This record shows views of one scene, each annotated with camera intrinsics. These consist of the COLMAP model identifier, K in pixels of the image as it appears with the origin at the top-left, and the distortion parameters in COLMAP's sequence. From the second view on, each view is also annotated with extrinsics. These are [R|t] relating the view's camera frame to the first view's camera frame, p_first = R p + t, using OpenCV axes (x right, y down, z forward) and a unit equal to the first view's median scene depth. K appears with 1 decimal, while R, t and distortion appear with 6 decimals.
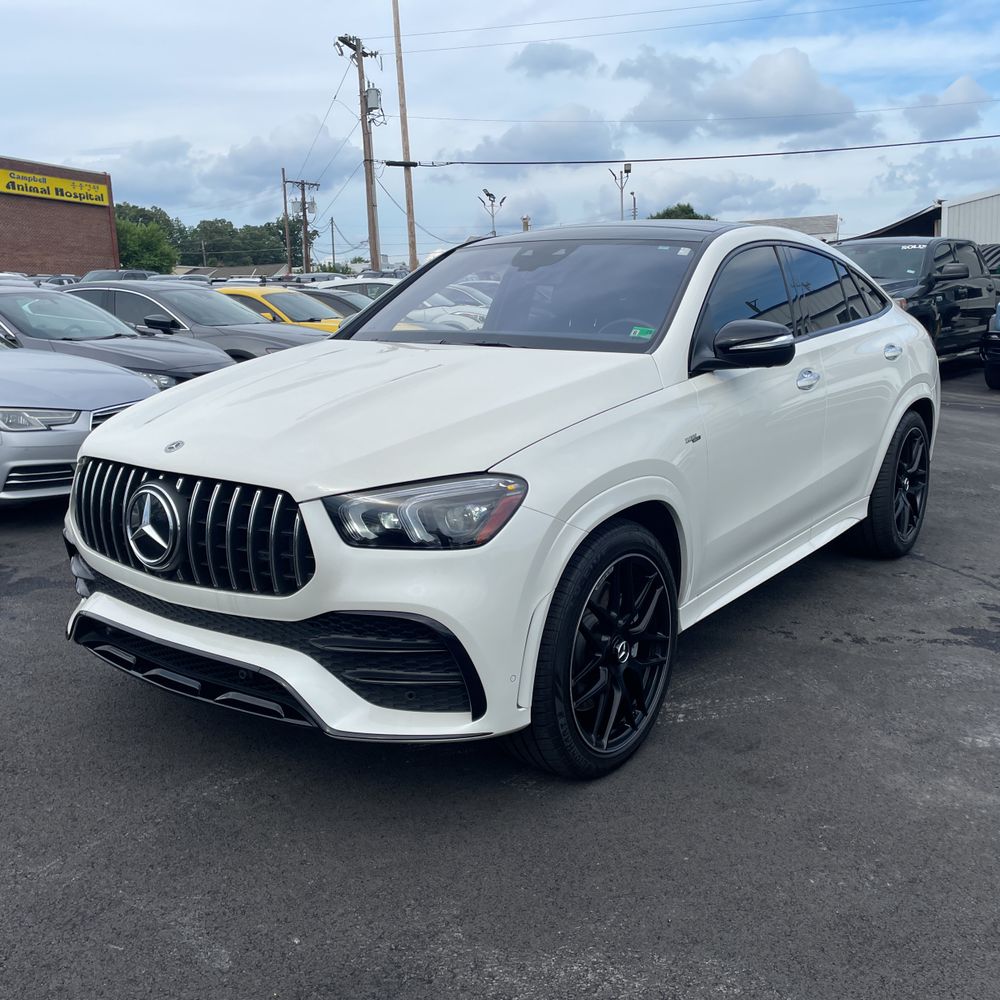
lens RADIAL K [[1005.7, 0, 495.4], [0, 1005.7, 489.1], [0, 0, 1]] dist [0.093198, -0.128588]
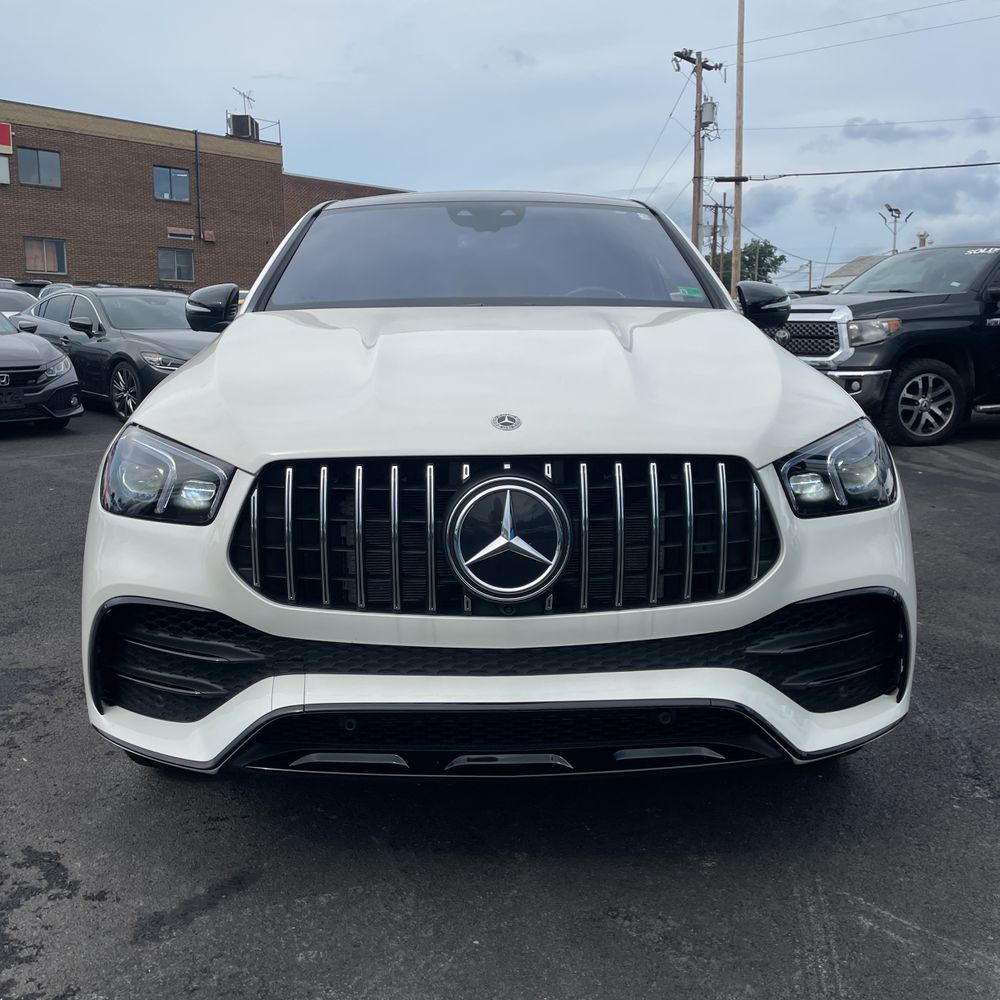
lens RADIAL K [[1004.9, 0, 488.8], [0, 1004.9, 496.1], [0, 0, 1]] dist [0.090725, -0.122143]
pose [[0.895006, 0.095998, -0.435602, 0.141083], [-0.104052, 0.994557, 0.005392, -0.009865], [0.433749, 0.040499, 0.900123, 0.064307]]
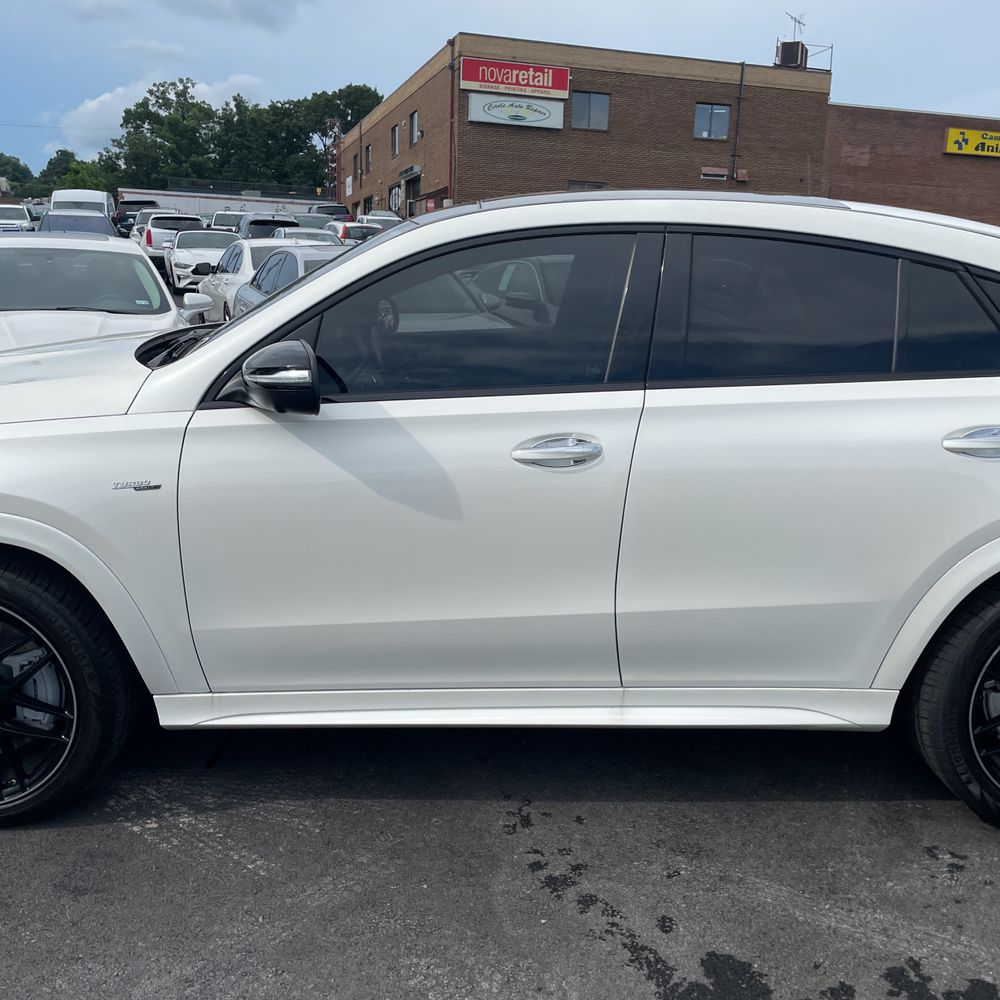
lens RADIAL K [[1009.5, 0, 503.1], [0, 1009.5, 511.5], [0, 0, 1]] dist [0.076659, -0.099803]
pose [[0.617007, 0.224965, -0.754117, 0.079277], [-0.183981, 0.972949, 0.139715, -0.015807], [0.765149, 0.052538, 0.641706, 0.059775]]
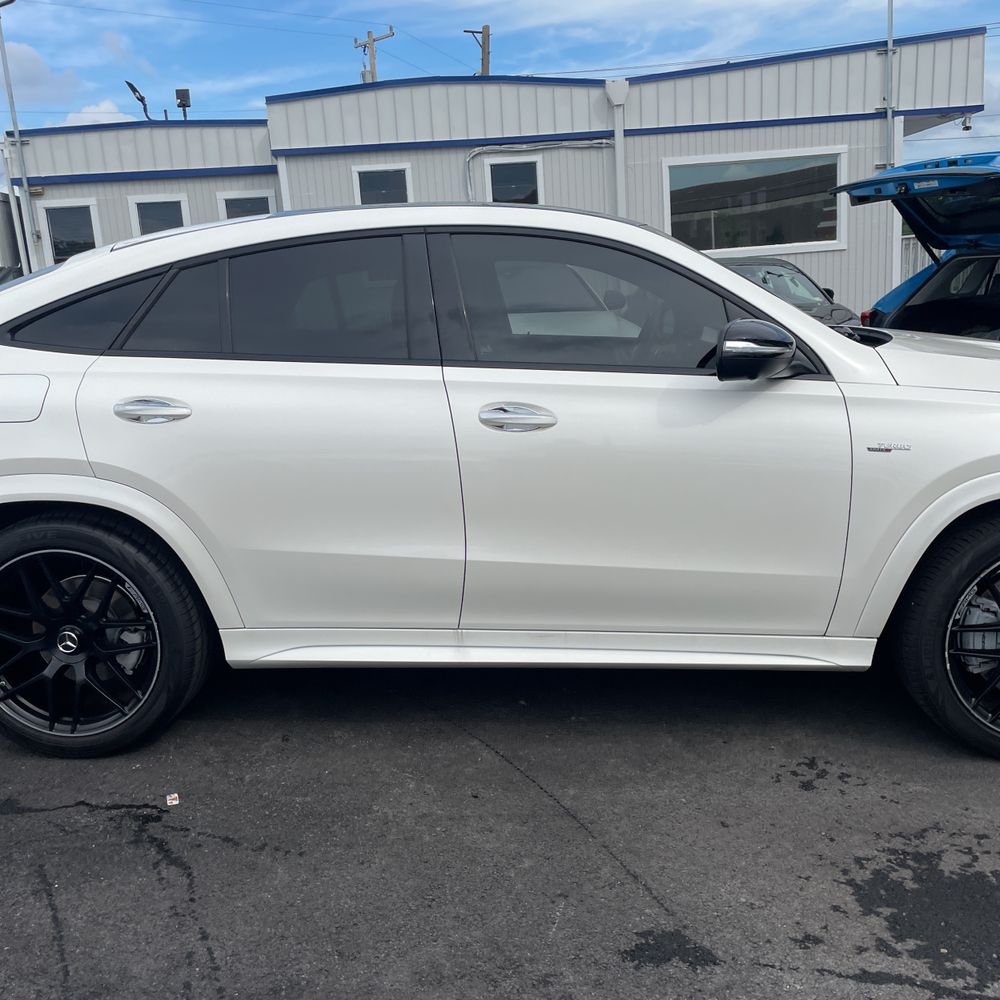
lens RADIAL K [[1009.5, 0, 503.1], [0, 1009.5, 511.5], [0, 0, 1]] dist [0.076659, -0.099803]
pose [[0.524988, -0.178867, 0.832102, 0.007726], [0.189422, 0.977702, 0.090656, -0.022033], [-0.829763, 0.110025, 0.547163, 0.110100]]
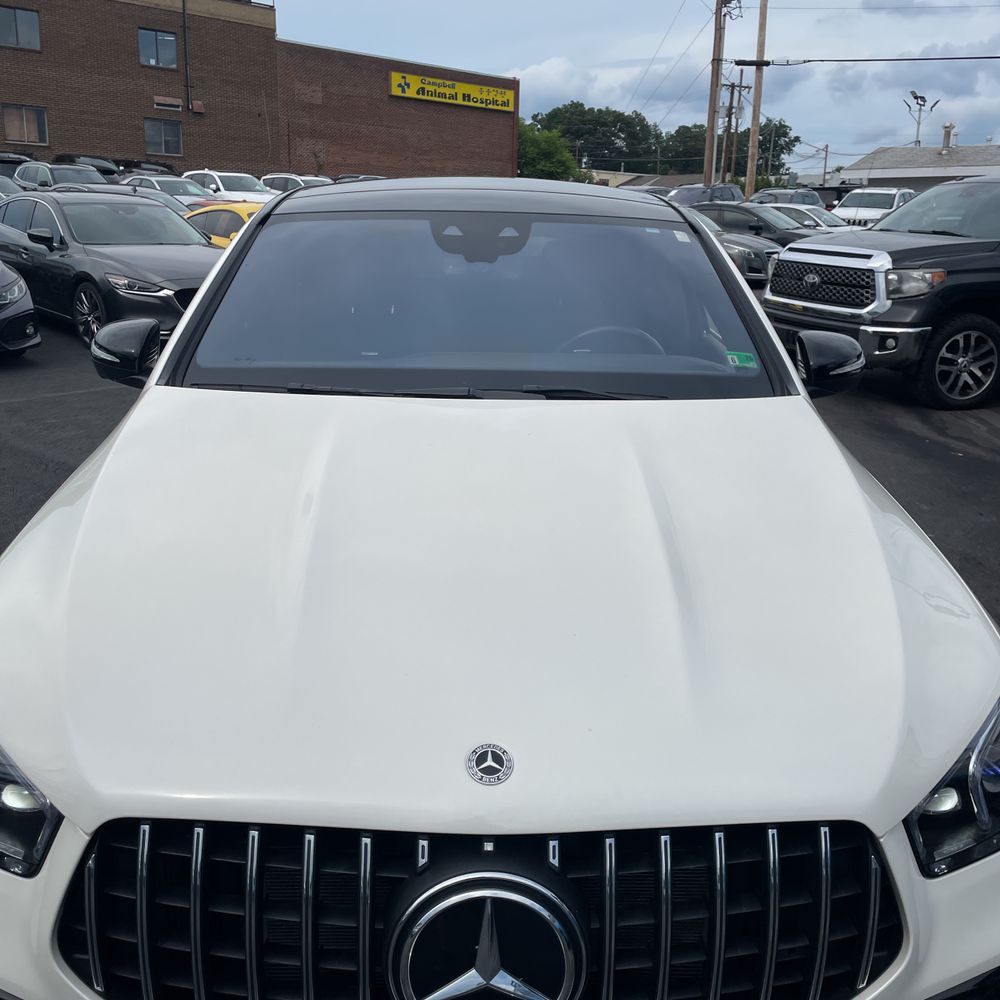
lens RADIAL K [[1004.2, 0, 489.4], [0, 1004.2, 488.8], [0, 0, 1]] dist [0.092759, -0.121102]
pose [[0.893326, 0.165564, -0.417799, 0.131709], [-0.129756, 0.985094, 0.112930, -0.025166], [0.430269, -0.046671, 0.901494, 0.081055]]
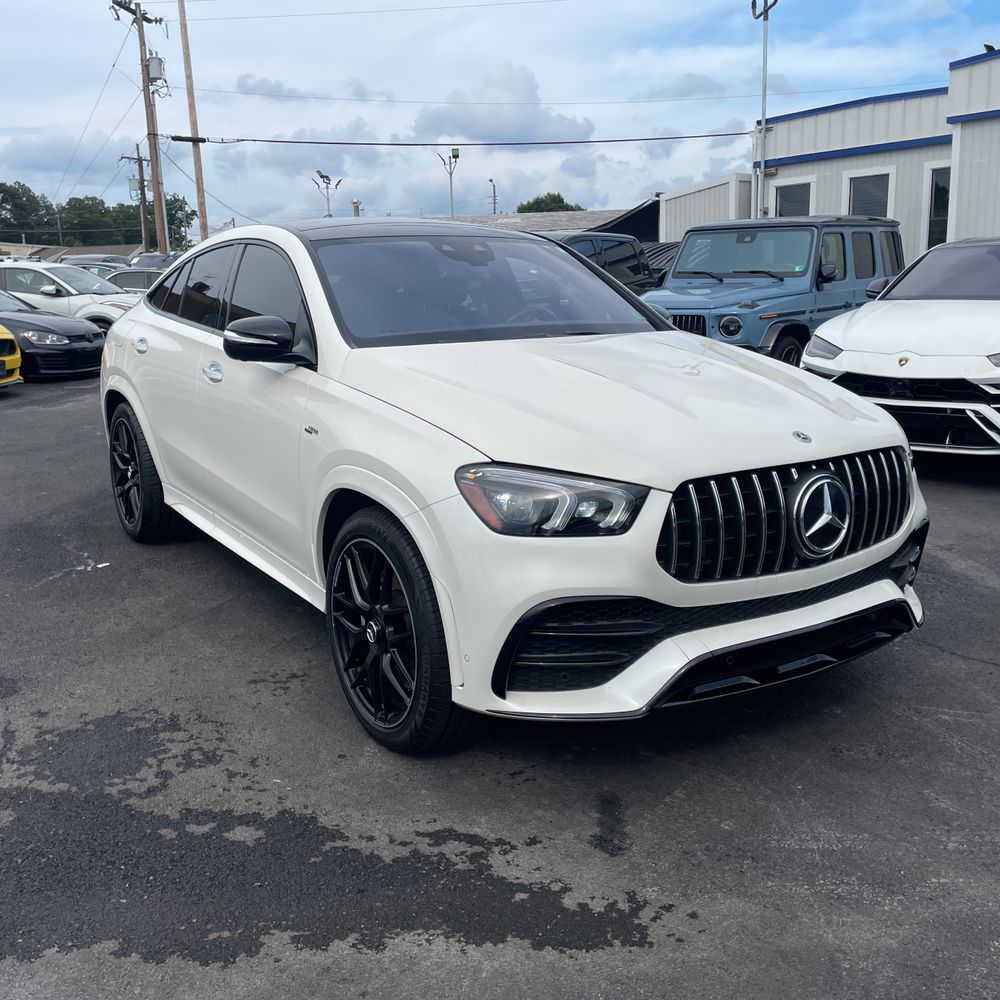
lens RADIAL K [[1004.2, 0, 489.4], [0, 1004.2, 488.8], [0, 0, 1]] dist [0.092759, -0.121102]
pose [[0.995599, -0.004902, 0.093589, 0.091027], [0.003699, 0.999908, 0.013031, -0.010592], [-0.093644, -0.012627, 0.995526, 0.038098]]
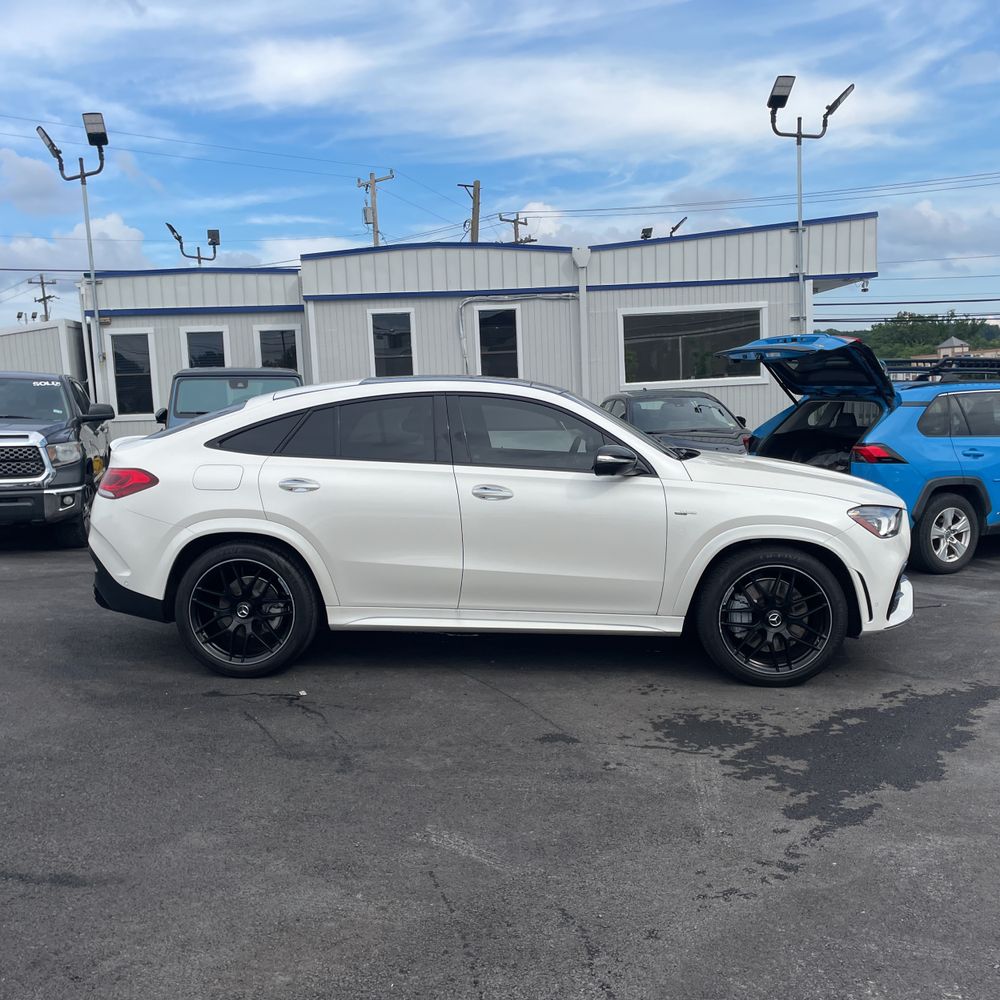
lens RADIAL K [[999.5, 0, 488.4], [0, 999.5, 515.8], [0, 0, 1]] dist [0.105408, -0.149050]
pose [[0.523491, -0.082200, 0.848057, -0.047311], [0.167334, 0.985870, -0.007735, -0.017705], [-0.835438, 0.145958, 0.529849, 0.076335]]
